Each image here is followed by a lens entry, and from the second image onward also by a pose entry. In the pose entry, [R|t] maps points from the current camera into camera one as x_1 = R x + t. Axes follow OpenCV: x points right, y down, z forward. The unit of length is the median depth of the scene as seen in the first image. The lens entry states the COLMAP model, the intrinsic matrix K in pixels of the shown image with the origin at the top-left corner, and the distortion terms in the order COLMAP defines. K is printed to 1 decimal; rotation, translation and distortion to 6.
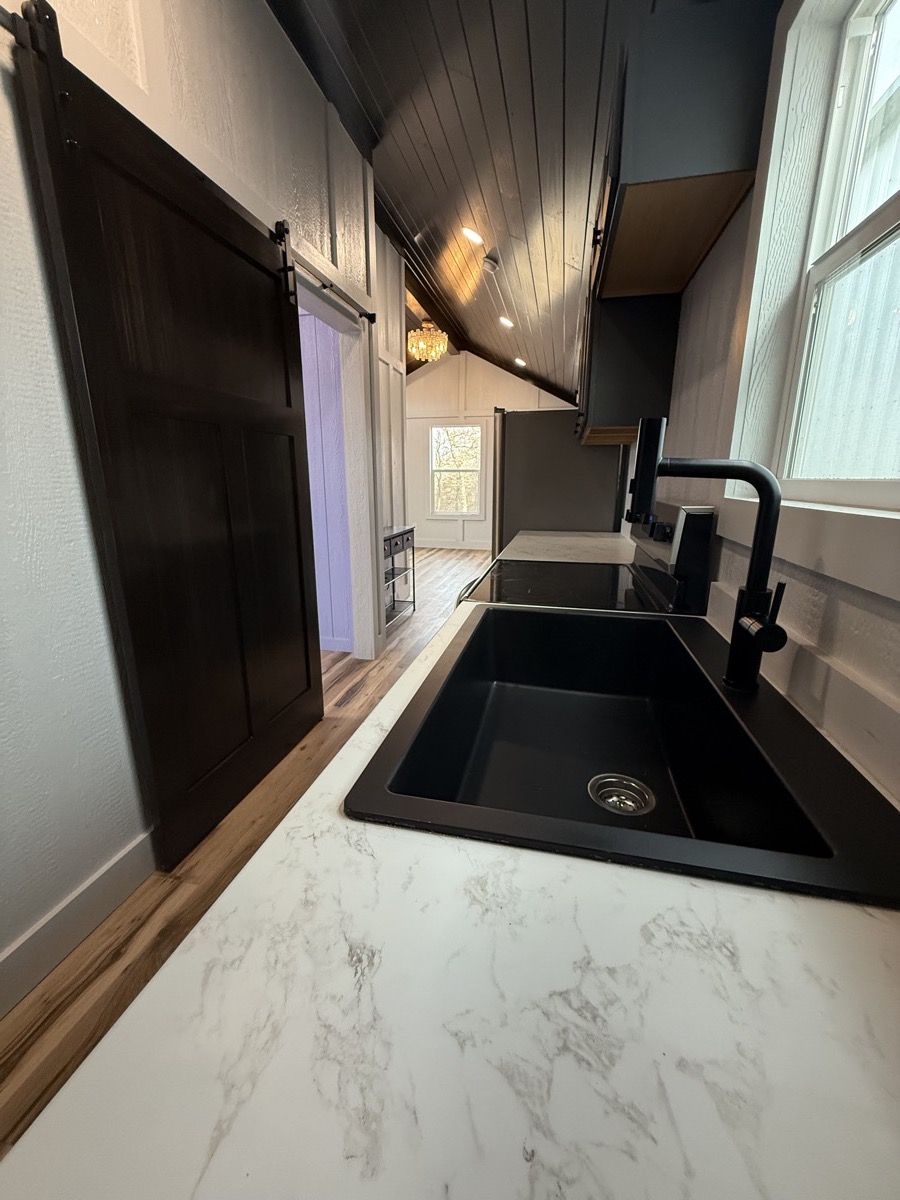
lens RADIAL K [[478.4, 0, 450.8], [0, 478.4, 596.2], [0, 0, 1]] dist [0.000216, 0.000219]
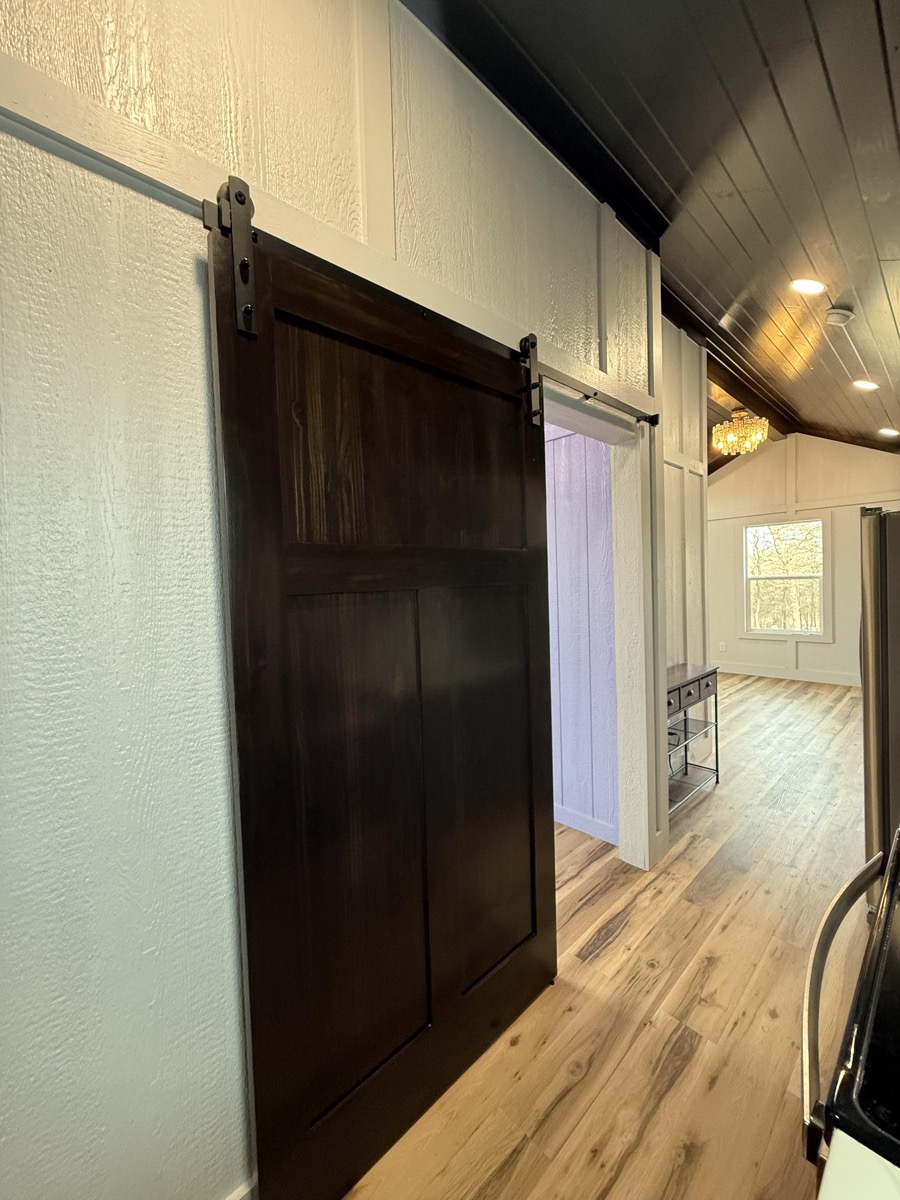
lens RADIAL K [[478.4, 0, 450.8], [0, 478.4, 596.2], [0, 0, 1]] dist [0.000216, 0.000219]
pose [[0.828037, -0.013184, -0.560519, -0.003022], [-0.102185, 0.979431, -0.173992, -0.107136], [0.551284, 0.201349, 0.809657, 0.200483]]
